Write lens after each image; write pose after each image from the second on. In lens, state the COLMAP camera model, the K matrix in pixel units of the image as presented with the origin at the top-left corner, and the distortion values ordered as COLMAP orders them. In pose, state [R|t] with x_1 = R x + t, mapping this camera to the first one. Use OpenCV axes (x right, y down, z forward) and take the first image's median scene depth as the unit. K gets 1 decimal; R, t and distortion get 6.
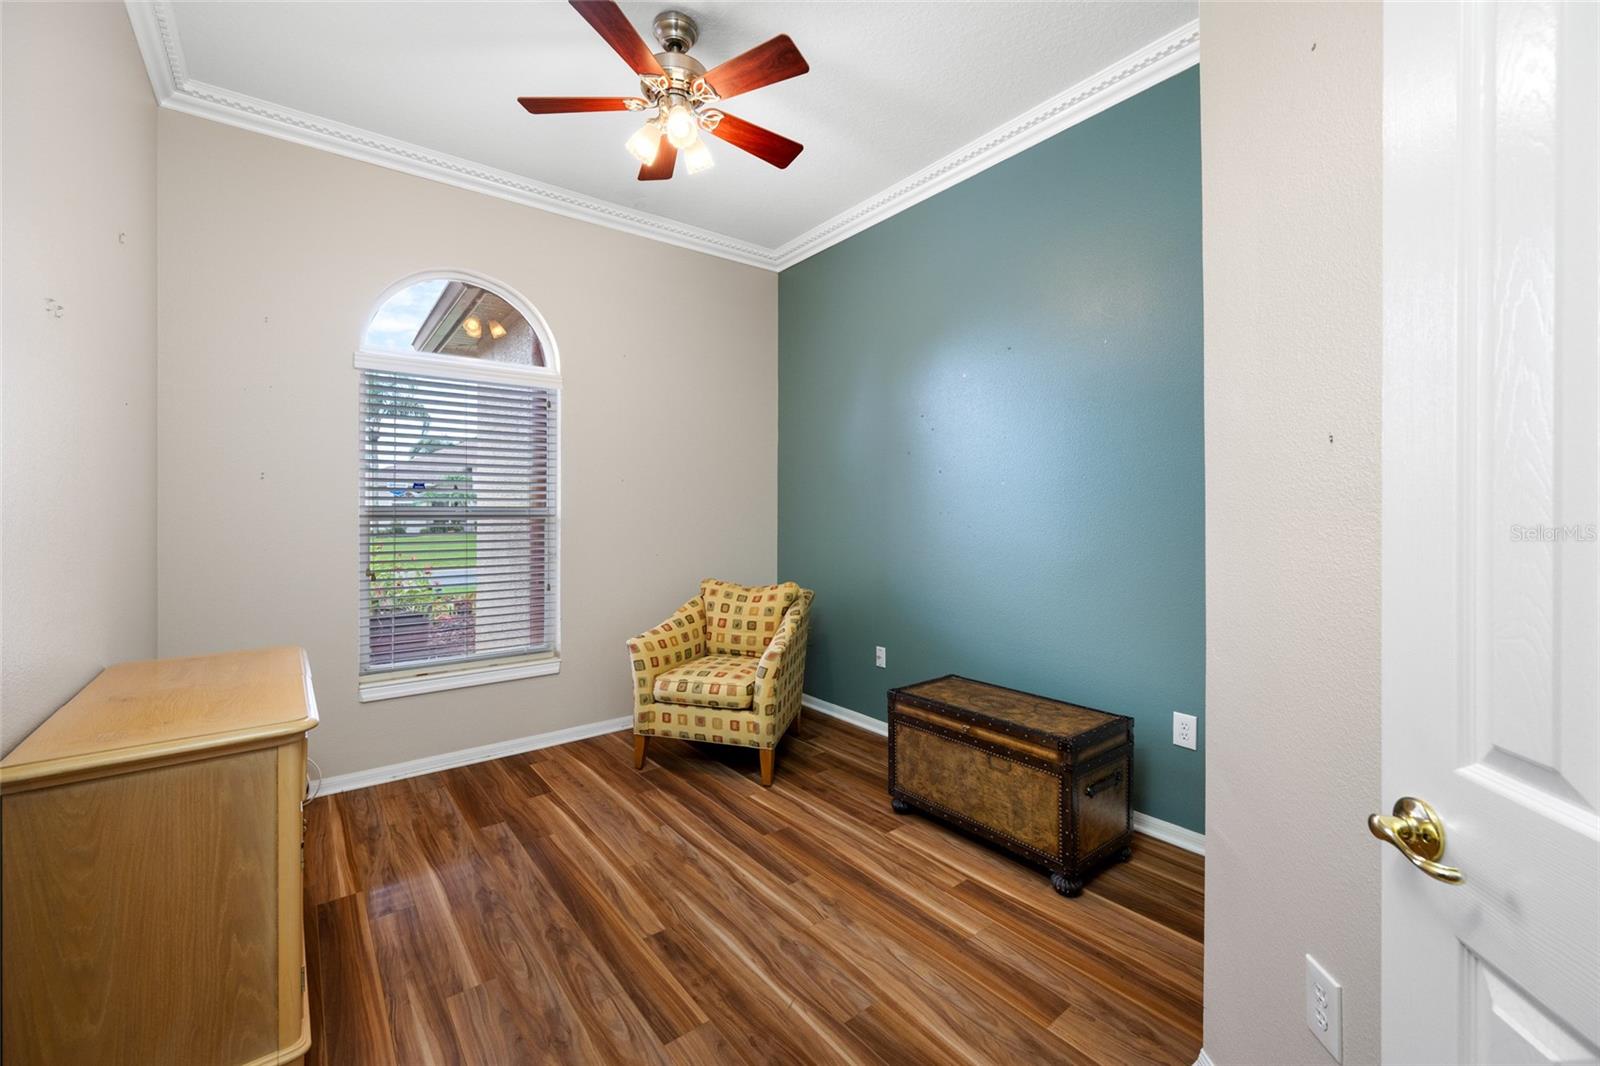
lens RADIAL K [[648.8, 0, 794.6], [0, 648.8, 521.6], [0, 0, 1]] dist [-0.002591, 0.000044]
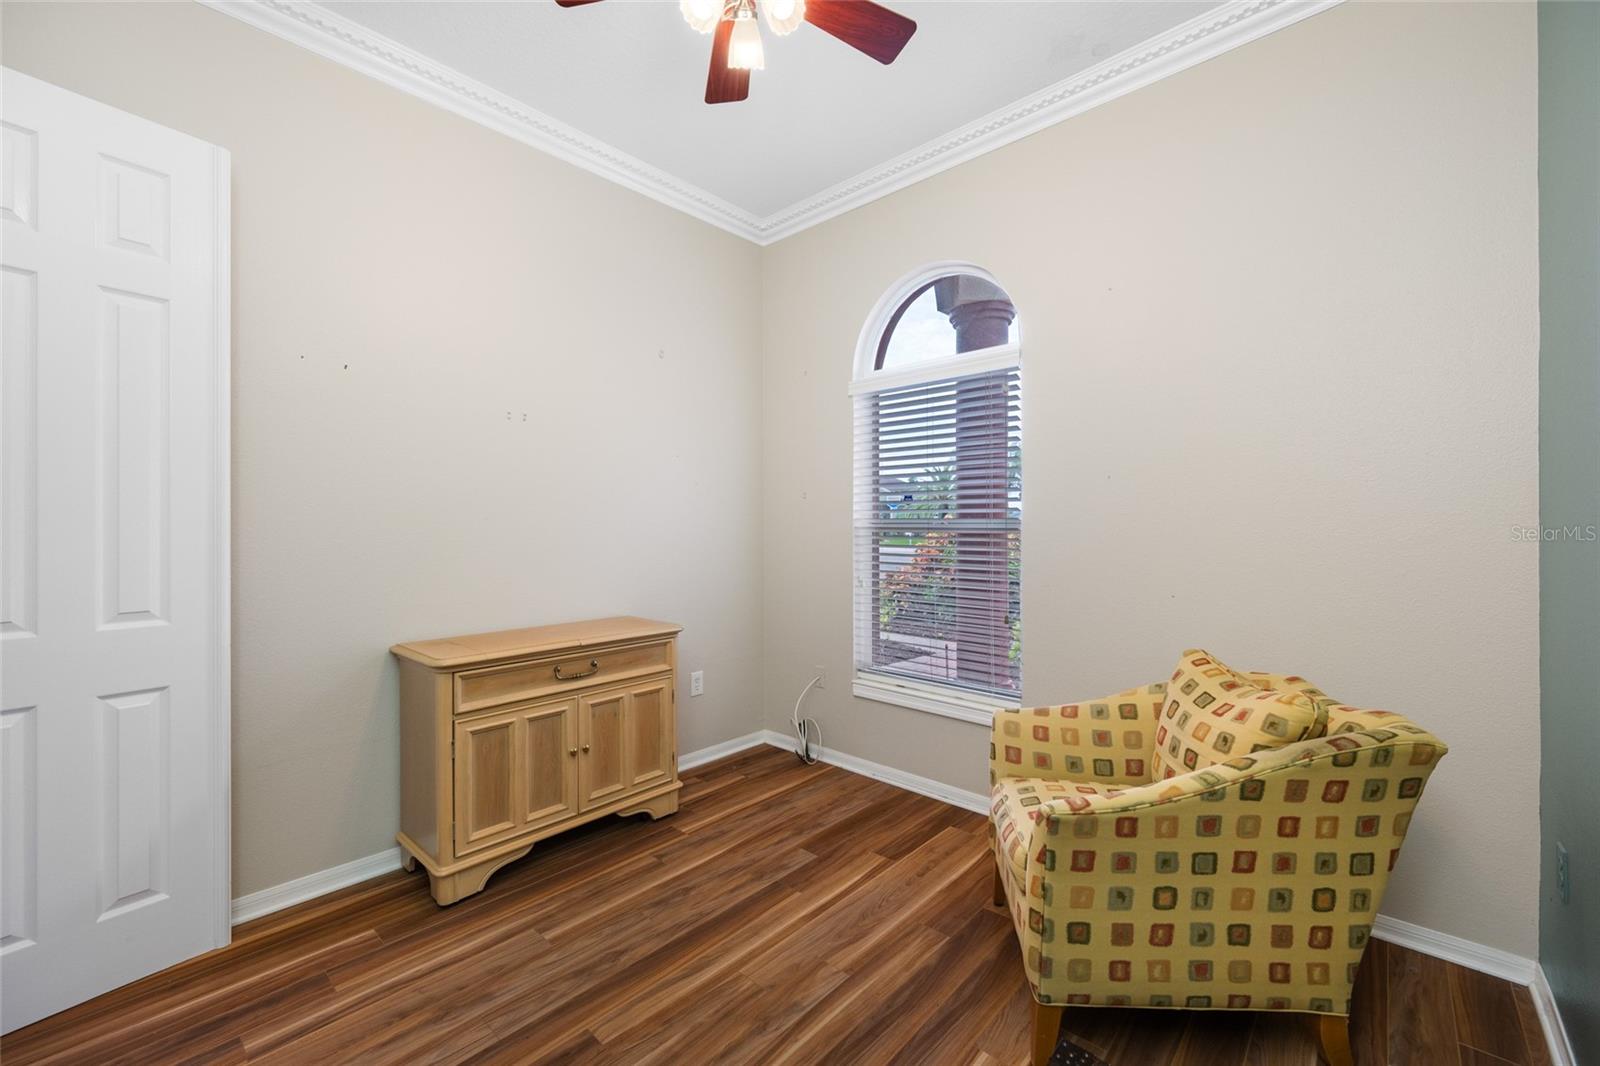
lens RADIAL K [[648.8, 0, 797.3], [0, 648.8, 527.5], [0, 0, 1]] dist [-0.002591, 0.000044]
pose [[0.174641, 0.010528, -0.984576, 0.452230], [-0.013438, 0.999875, 0.008309, -0.018469], [0.984541, 0.011780, 0.174760, 0.779561]]
